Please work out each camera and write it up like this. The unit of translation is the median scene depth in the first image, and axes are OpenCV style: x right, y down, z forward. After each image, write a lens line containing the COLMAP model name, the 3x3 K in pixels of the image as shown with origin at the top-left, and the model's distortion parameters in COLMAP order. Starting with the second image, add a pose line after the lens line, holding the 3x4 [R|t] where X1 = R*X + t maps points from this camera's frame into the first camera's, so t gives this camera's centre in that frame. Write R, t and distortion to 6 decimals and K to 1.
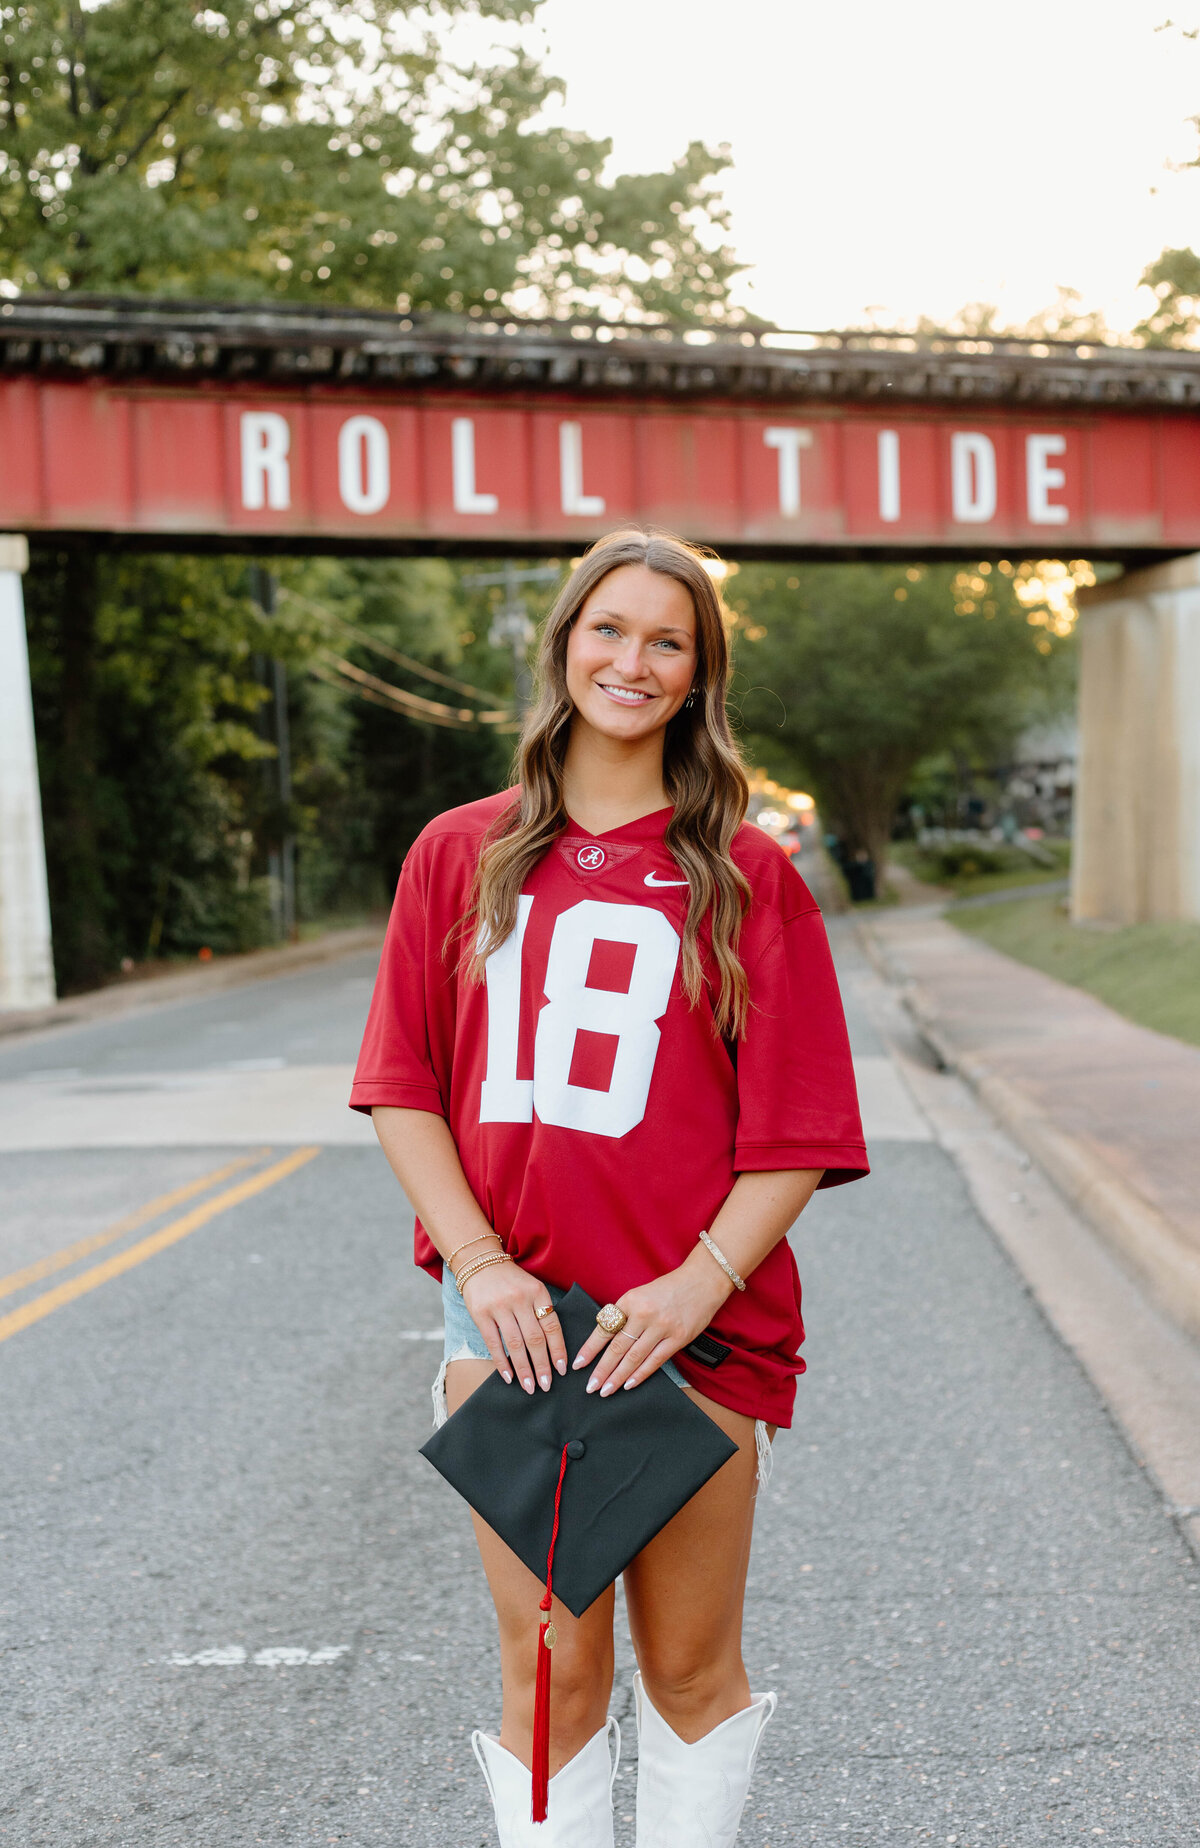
lens RADIAL K [[2749.9, 0, 603.1], [0, 2749.9, 912.8], [0, 0, 1]] dist [0.024680, 0.000000]
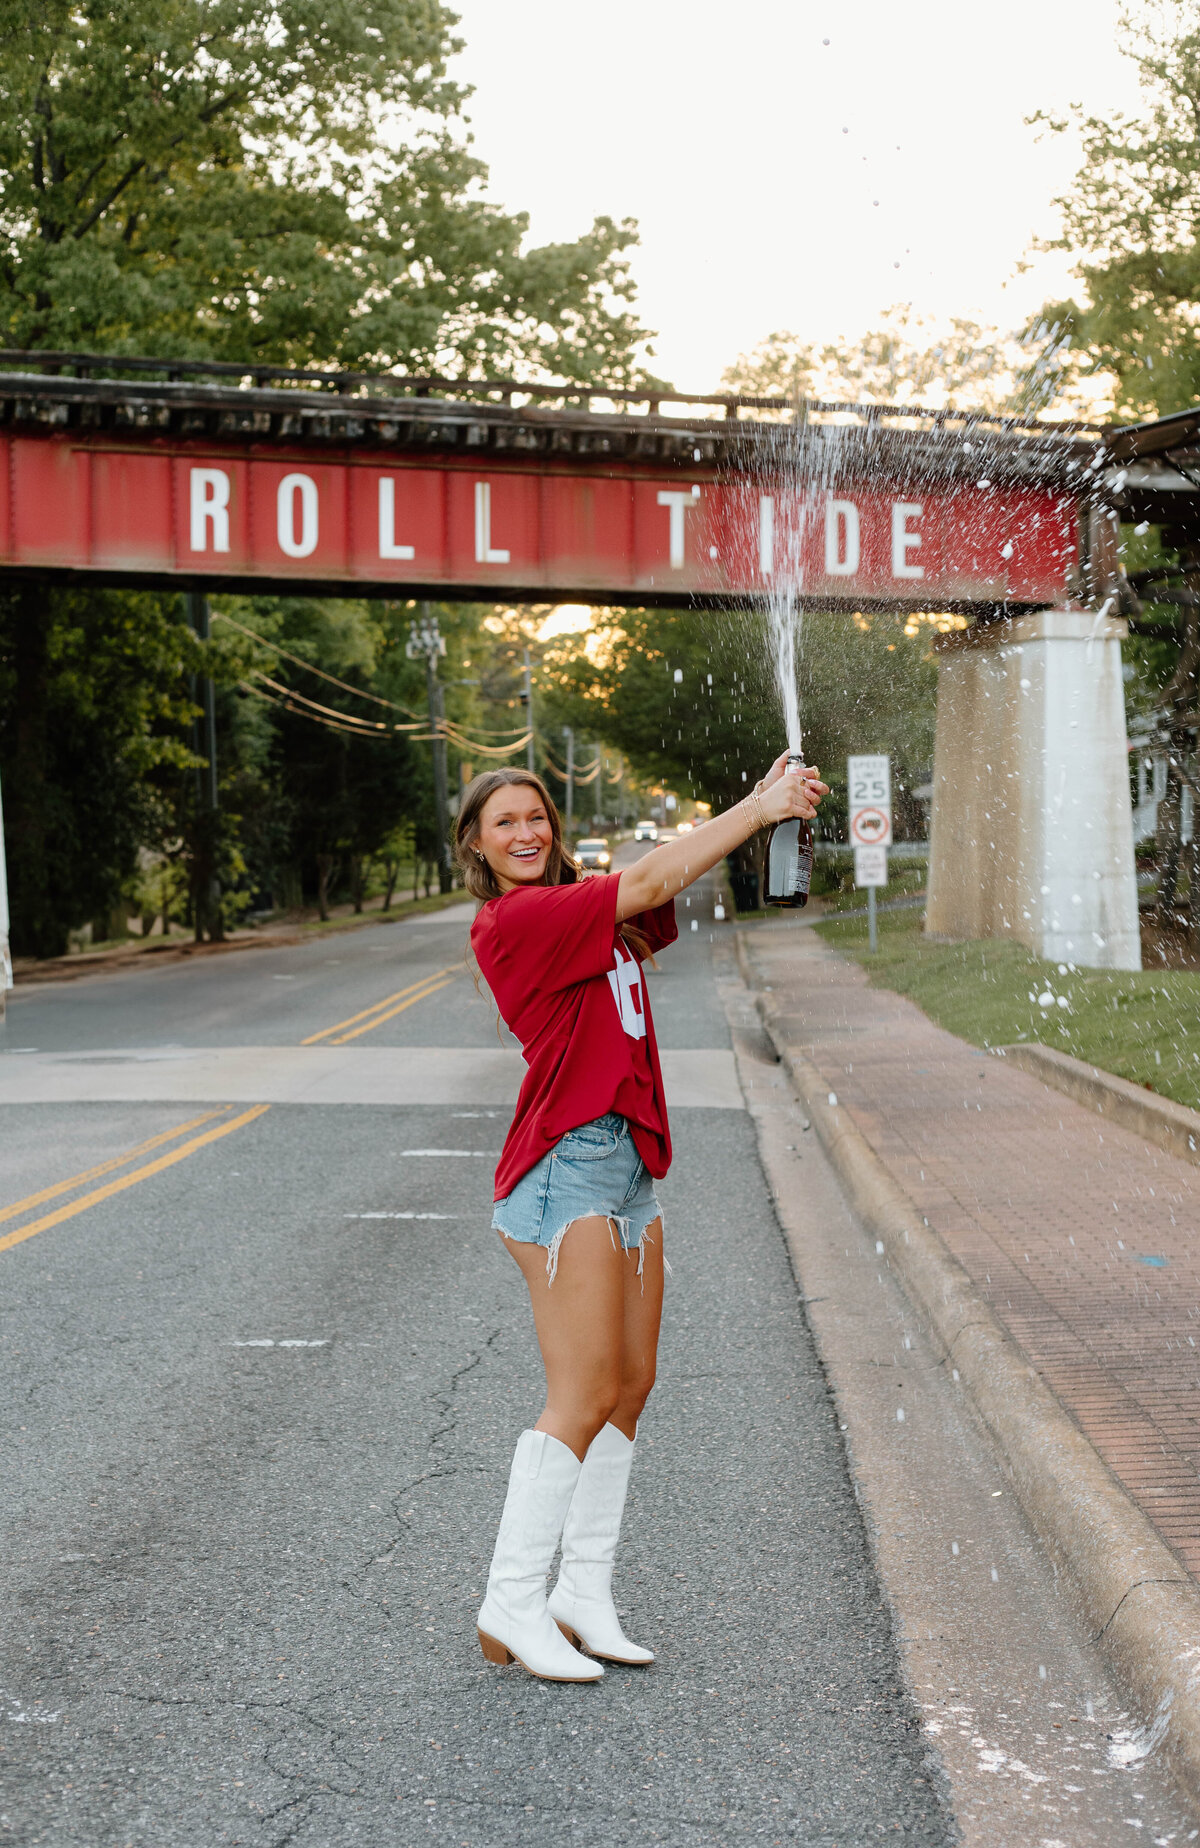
lens RADIAL K [[2749.9, 0, 592.1], [0, 2749.9, 930.0], [0, 0, 1]] dist [0.024680, 0.000000]
pose [[0.999317, 0.021886, 0.029783, 0.003074], [-0.022091, 0.999735, 0.006549, -0.003389], [-0.029632, -0.007203, 0.999535, -0.113636]]
